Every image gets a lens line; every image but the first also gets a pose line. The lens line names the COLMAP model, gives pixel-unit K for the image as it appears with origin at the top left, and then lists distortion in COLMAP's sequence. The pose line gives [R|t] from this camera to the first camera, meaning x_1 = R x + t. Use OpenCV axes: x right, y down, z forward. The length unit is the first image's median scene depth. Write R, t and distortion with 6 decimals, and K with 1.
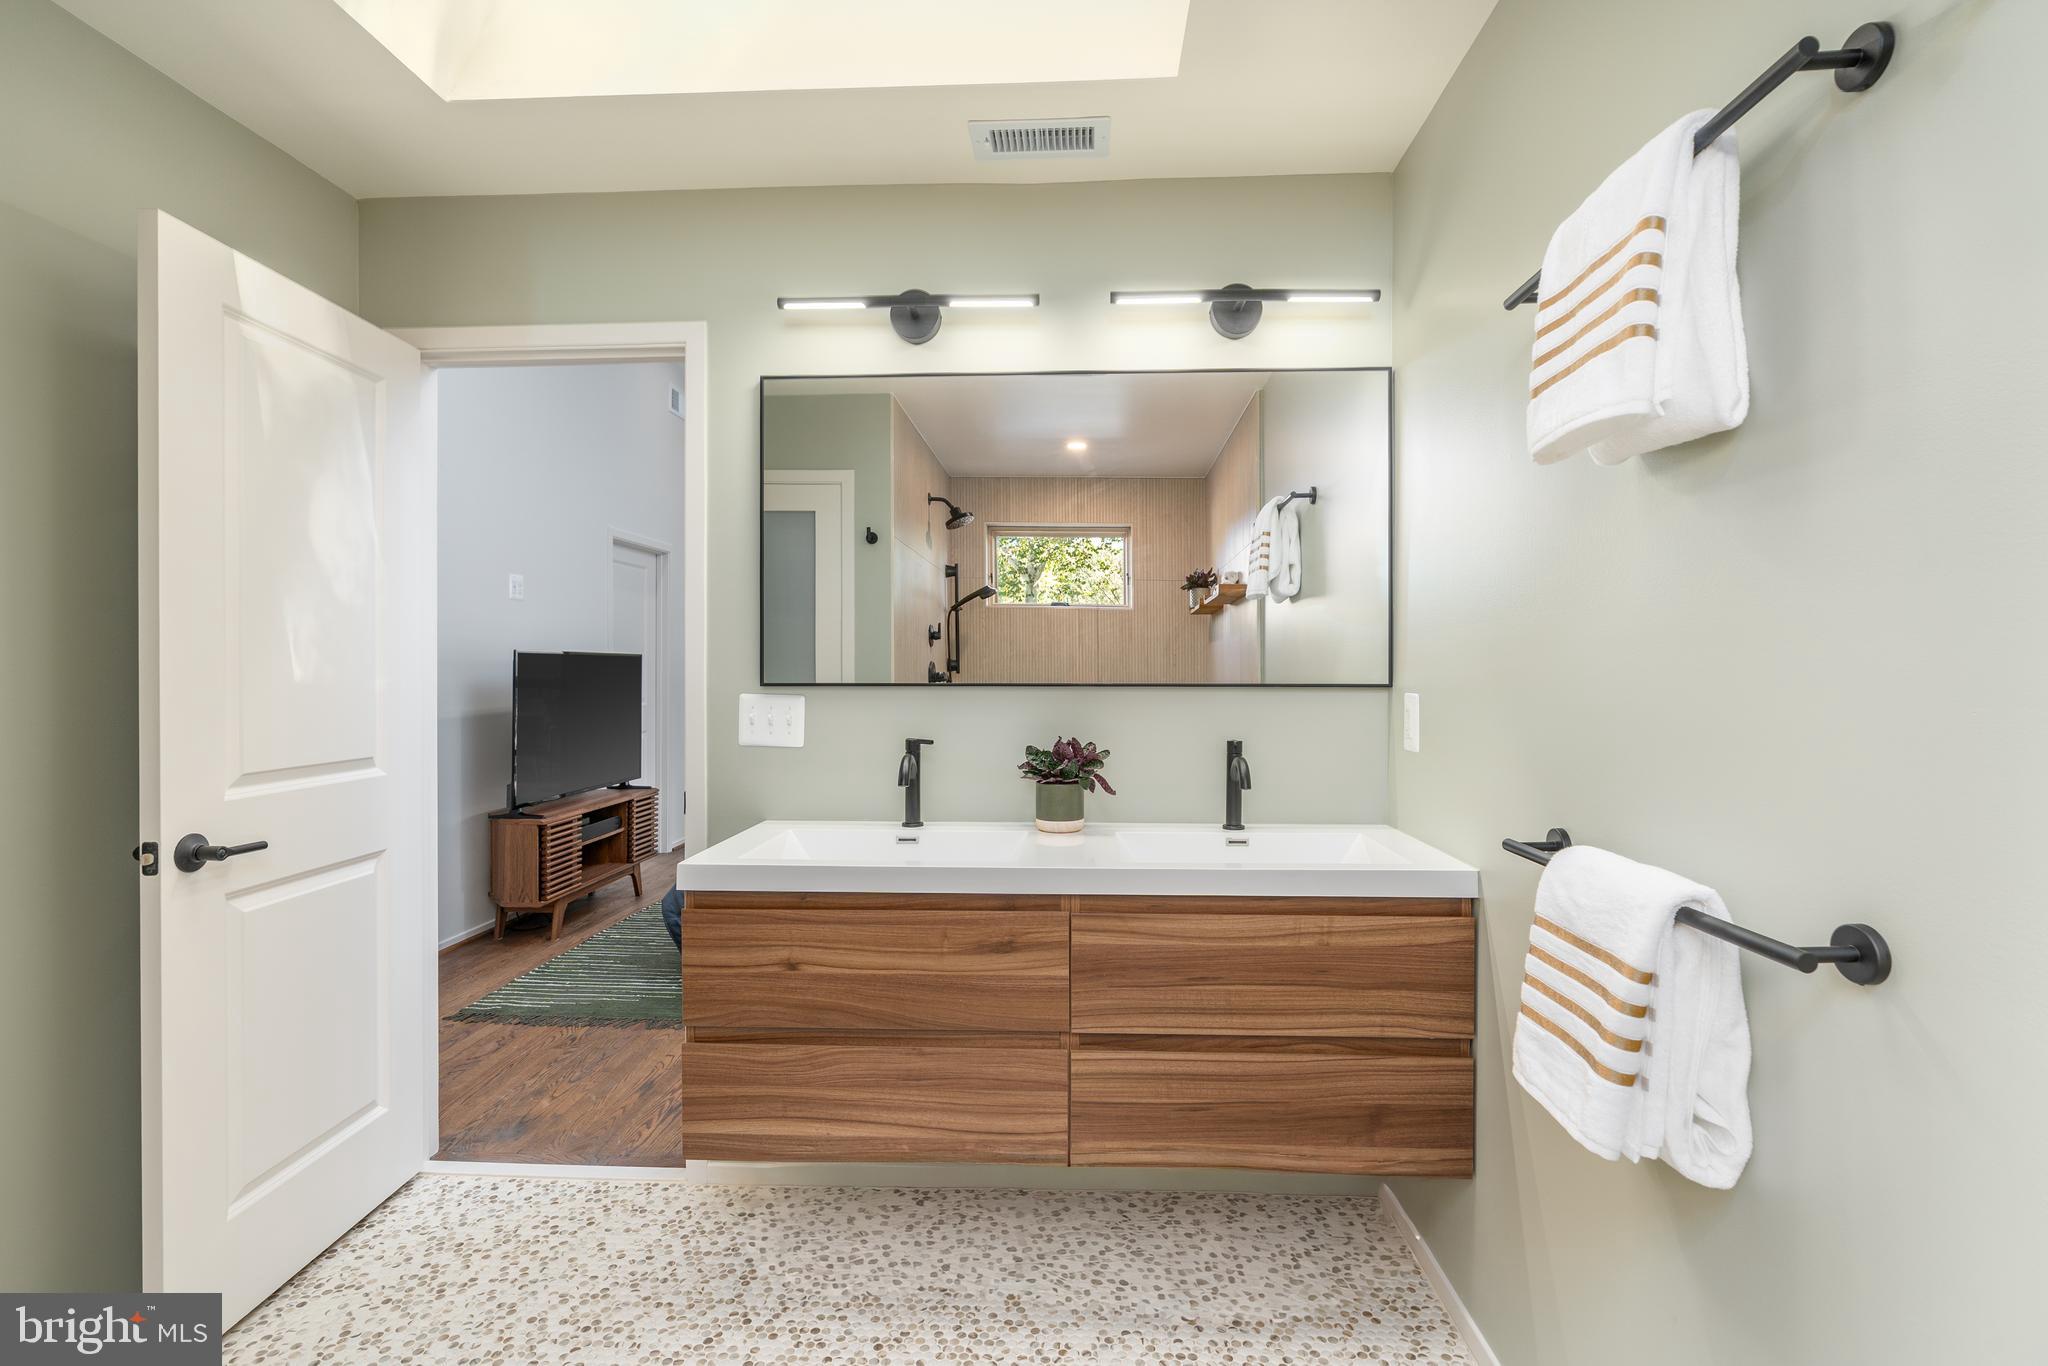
lens RADIAL K [[934.0, 0, 1035.2], [0, 934.0, 675.9], [0, 0, 1]] dist [0.000505, 0.000184]
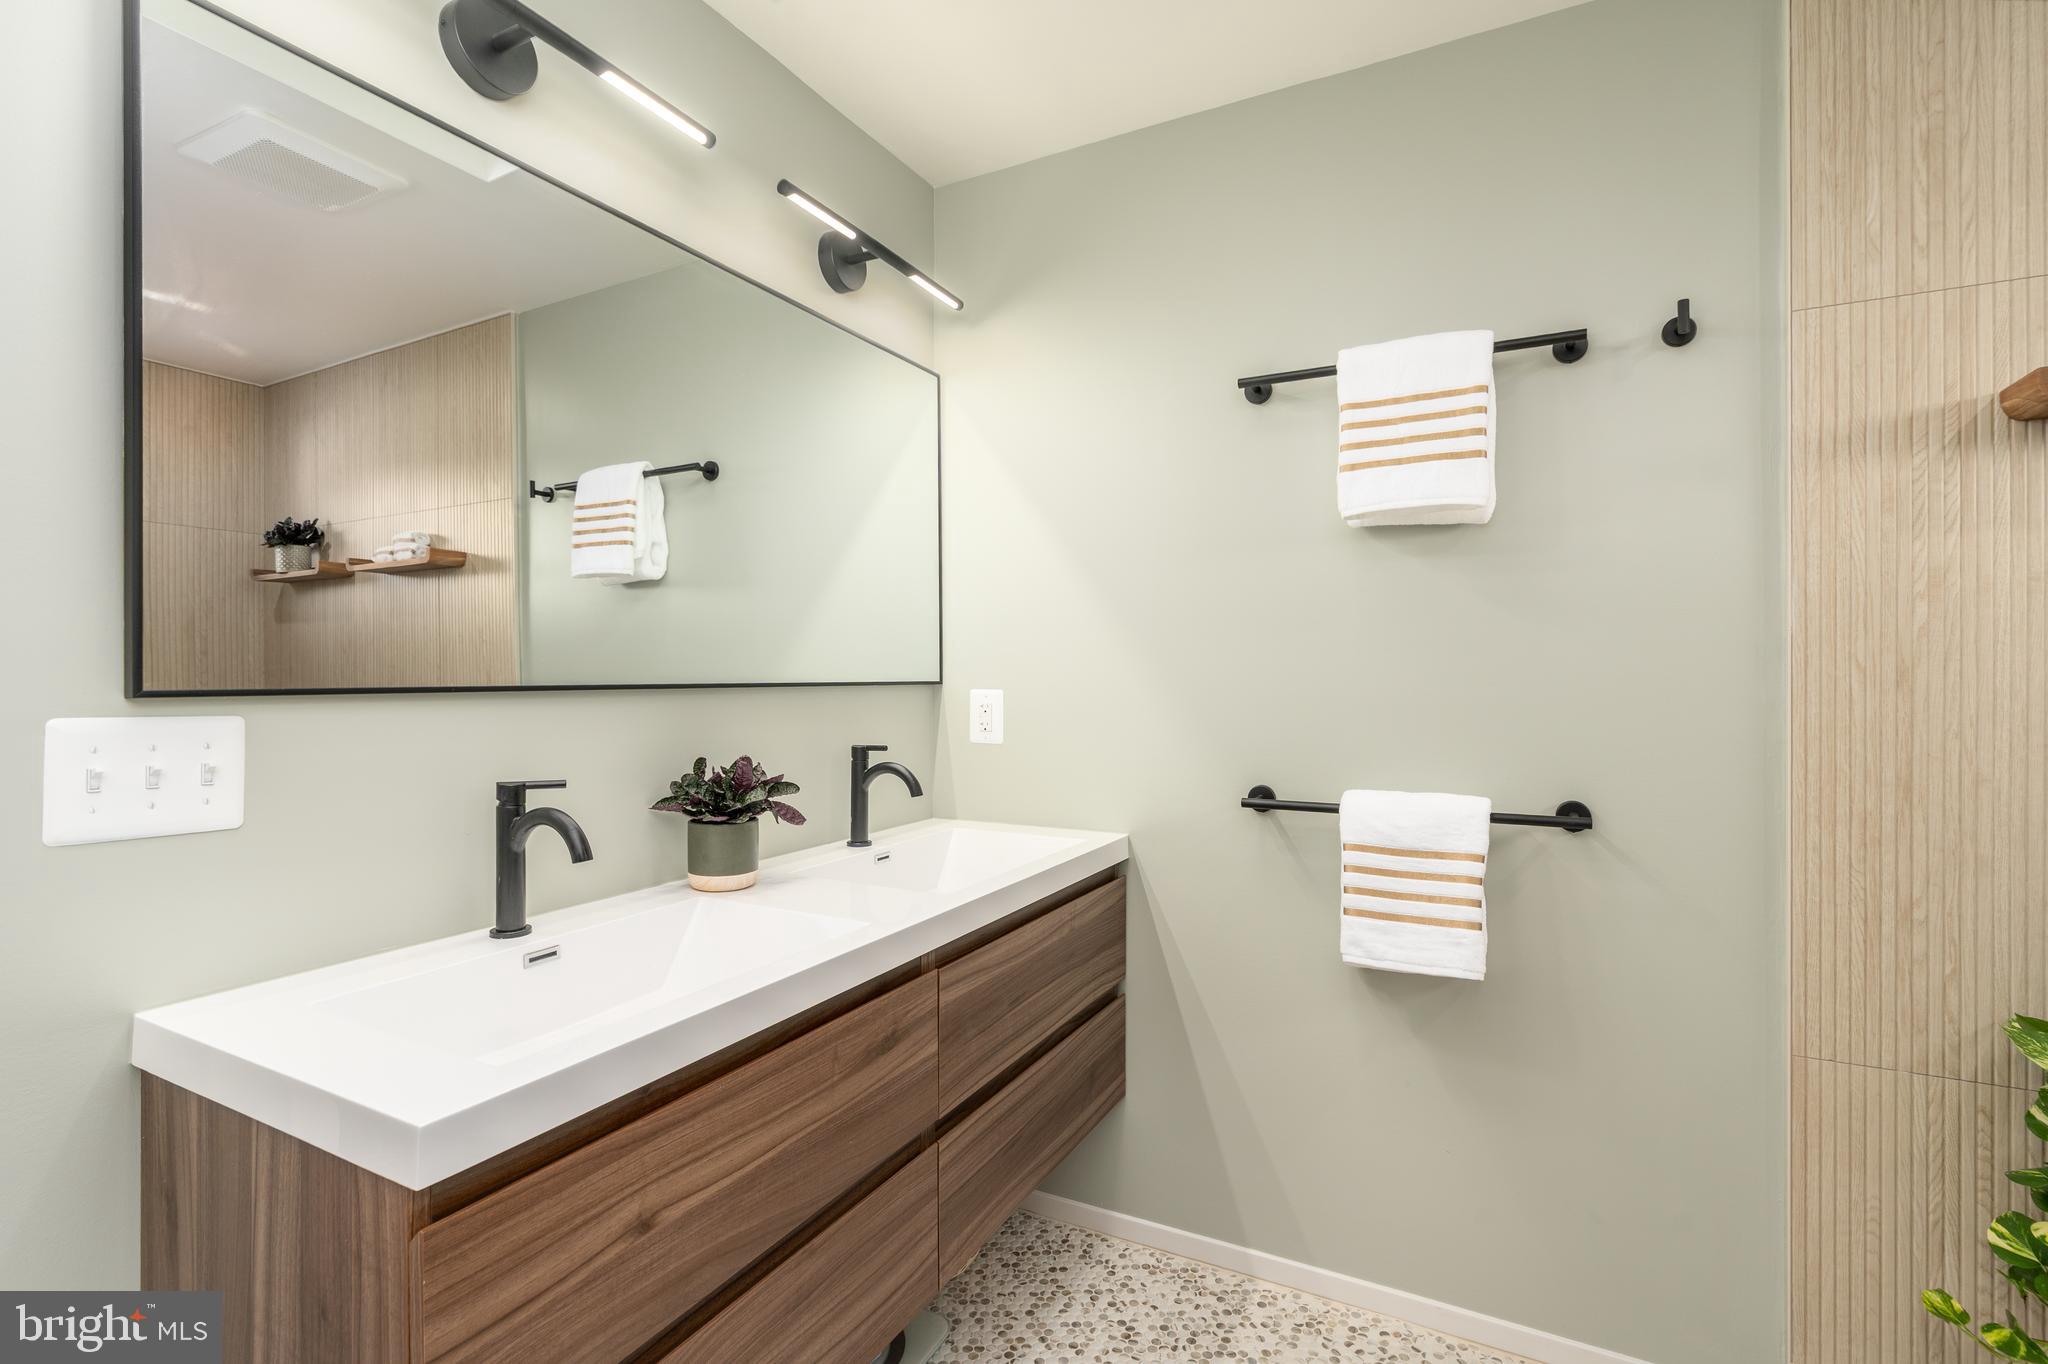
lens RADIAL K [[934.0, 0, 1035.2], [0, 934.0, 674.9], [0, 0, 1]] dist [0.000505, 0.000184]
pose [[0.428340, -0.001374, 0.903616, -0.641893], [0.004284, 0.999991, -0.000510, 0.003163], [-0.903607, 0.004089, 0.428342, 0.578505]]
